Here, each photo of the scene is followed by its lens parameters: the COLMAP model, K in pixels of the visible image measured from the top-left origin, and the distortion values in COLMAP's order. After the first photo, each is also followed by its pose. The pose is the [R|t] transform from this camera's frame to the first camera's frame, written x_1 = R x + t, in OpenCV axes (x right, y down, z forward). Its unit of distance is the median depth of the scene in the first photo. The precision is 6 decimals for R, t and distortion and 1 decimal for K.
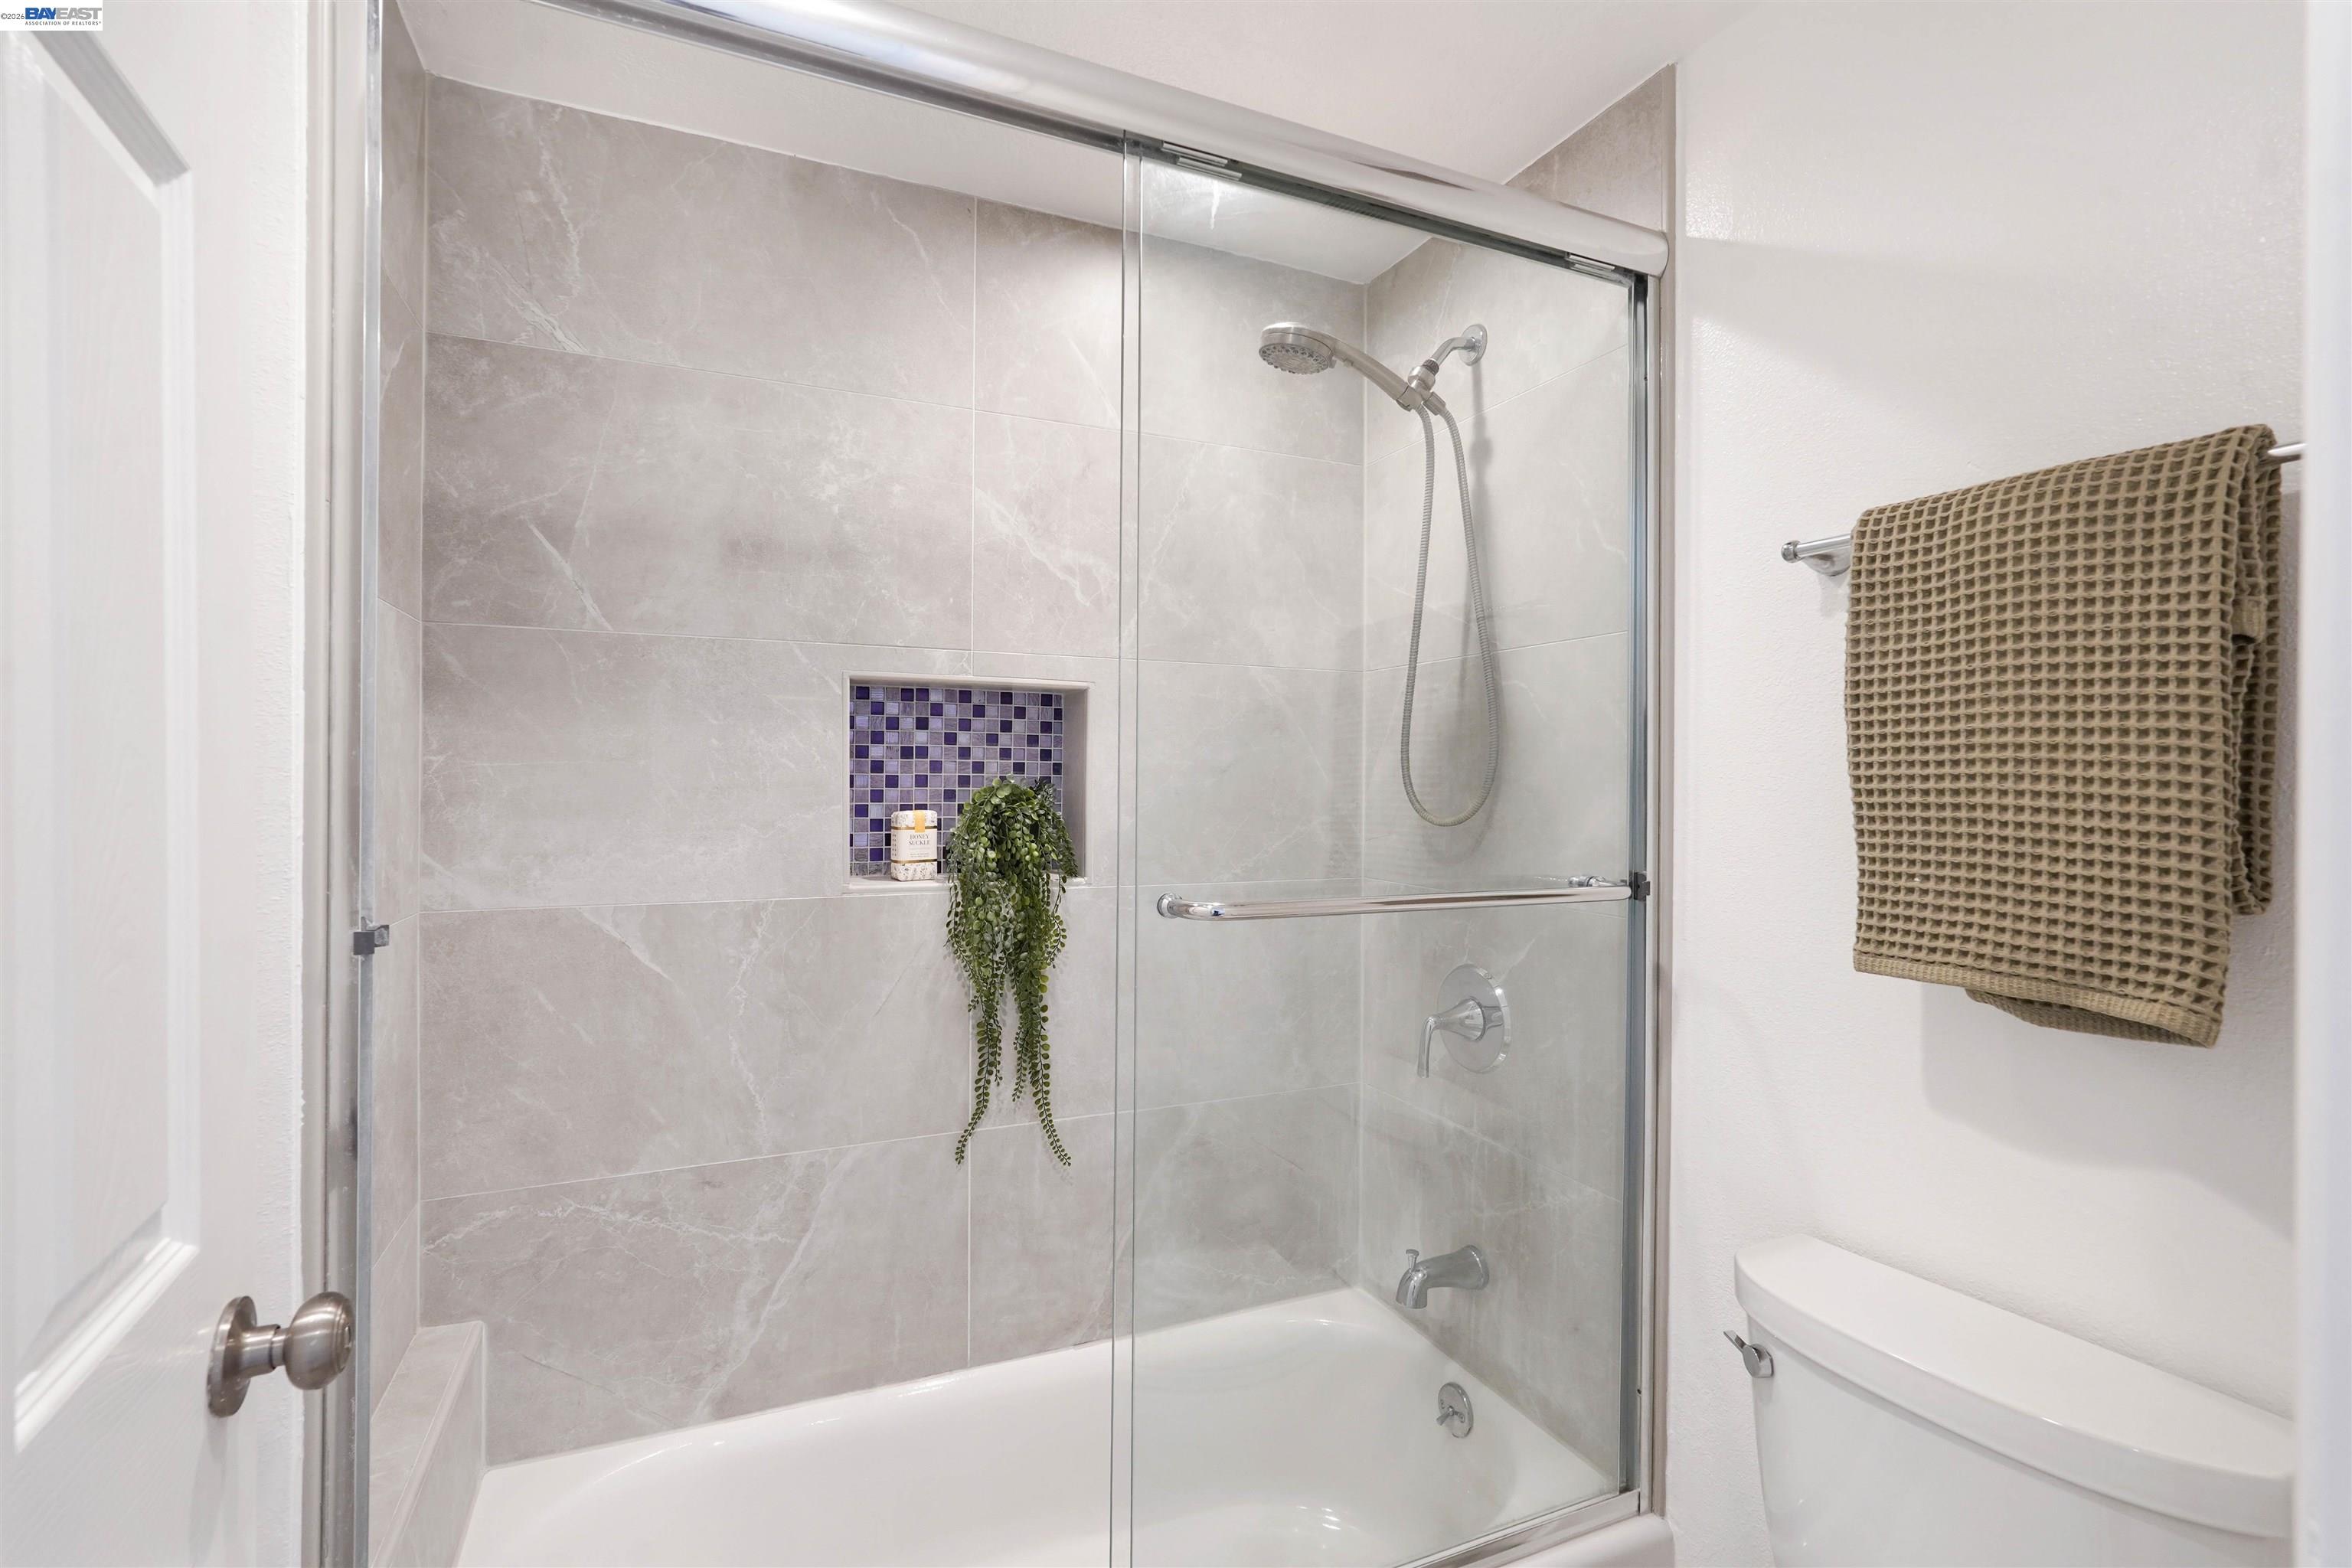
lens RADIAL K [[1043.4, 0, 1176.0], [0, 1043.4, 784.0], [0, 0, 1]] dist [-0.000391, 0.000049]
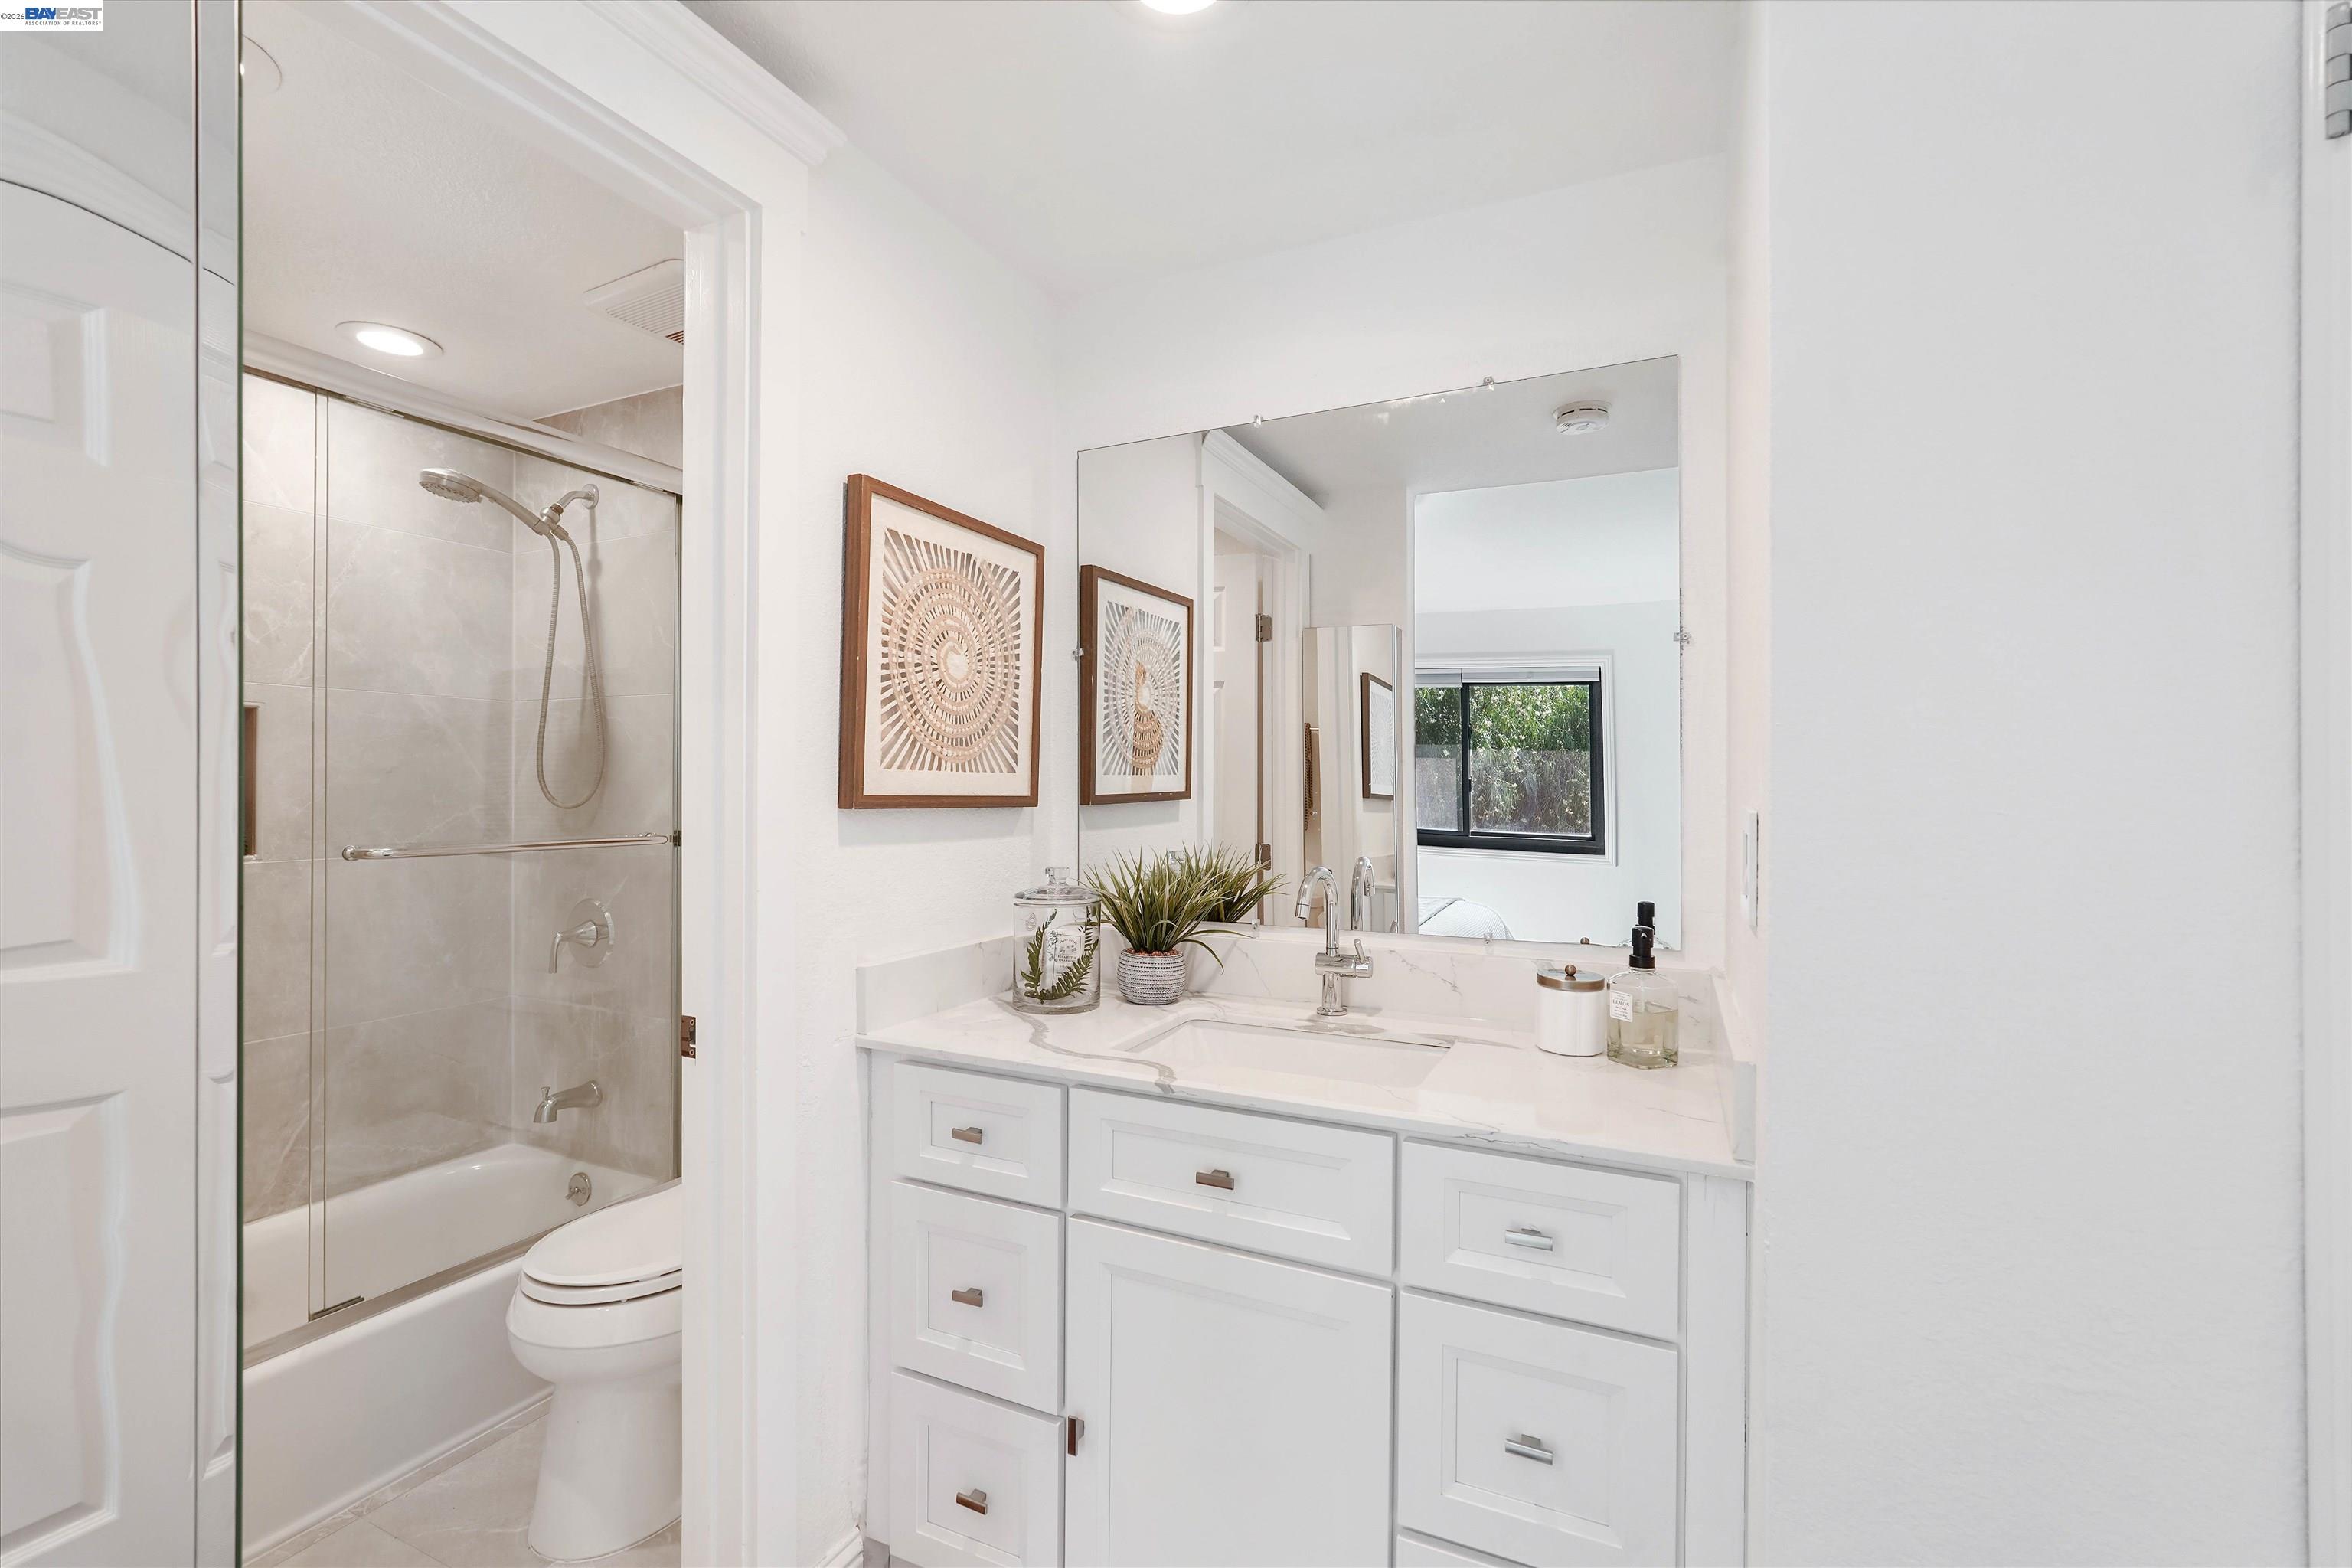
lens RADIAL K [[1033.1, 0, 1176.0], [0, 1033.1, 784.0], [0, 0, 1]] dist [-0.017357, 0.003363]
pose [[0.761013, -0.003315, 0.648728, -0.044313], [0.003970, 0.999992, 0.000453, 0.006740], [-0.648725, 0.002231, 0.761020, -0.767184]]
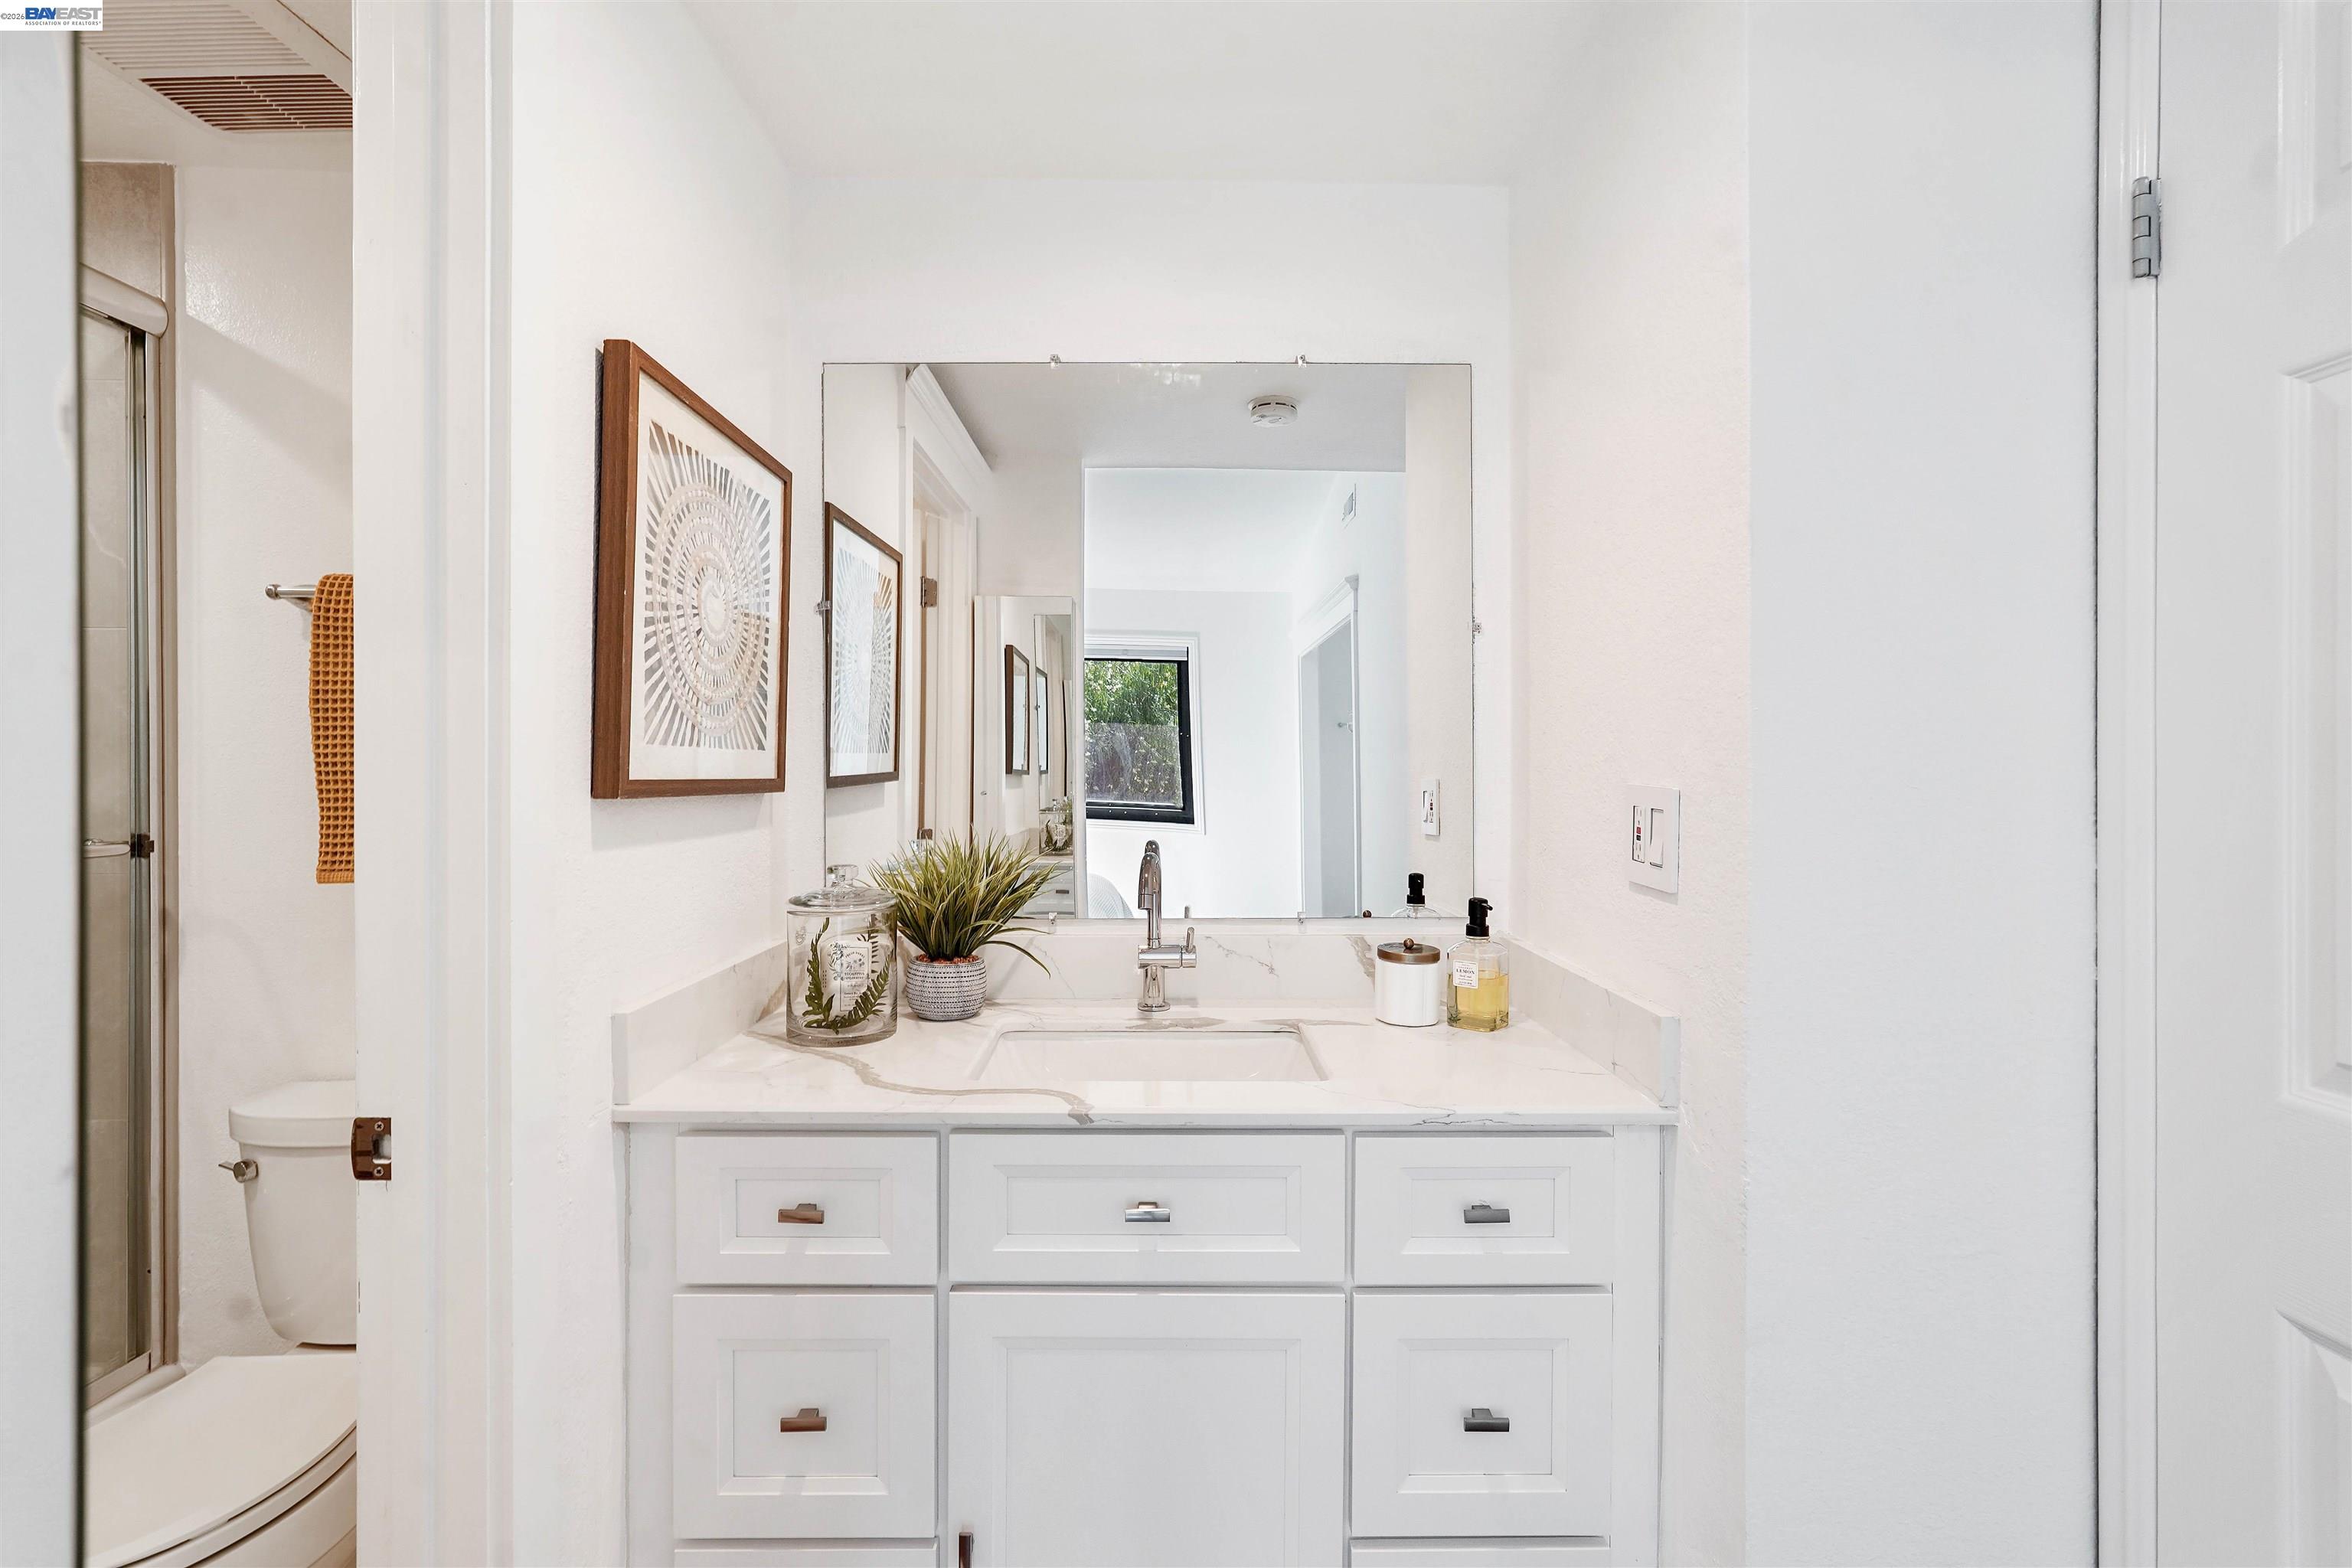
lens RADIAL K [[1040.8, 0, 1174.2], [0, 1040.8, 768.3], [0, 0, 1]] dist [-0.015977, 0.006167]
pose [[0.395283, -0.009731, 0.918508, -0.146374], [0.004026, 0.999953, 0.008861, 0.003675], [-0.918551, 0.000195, 0.395303, -0.470582]]
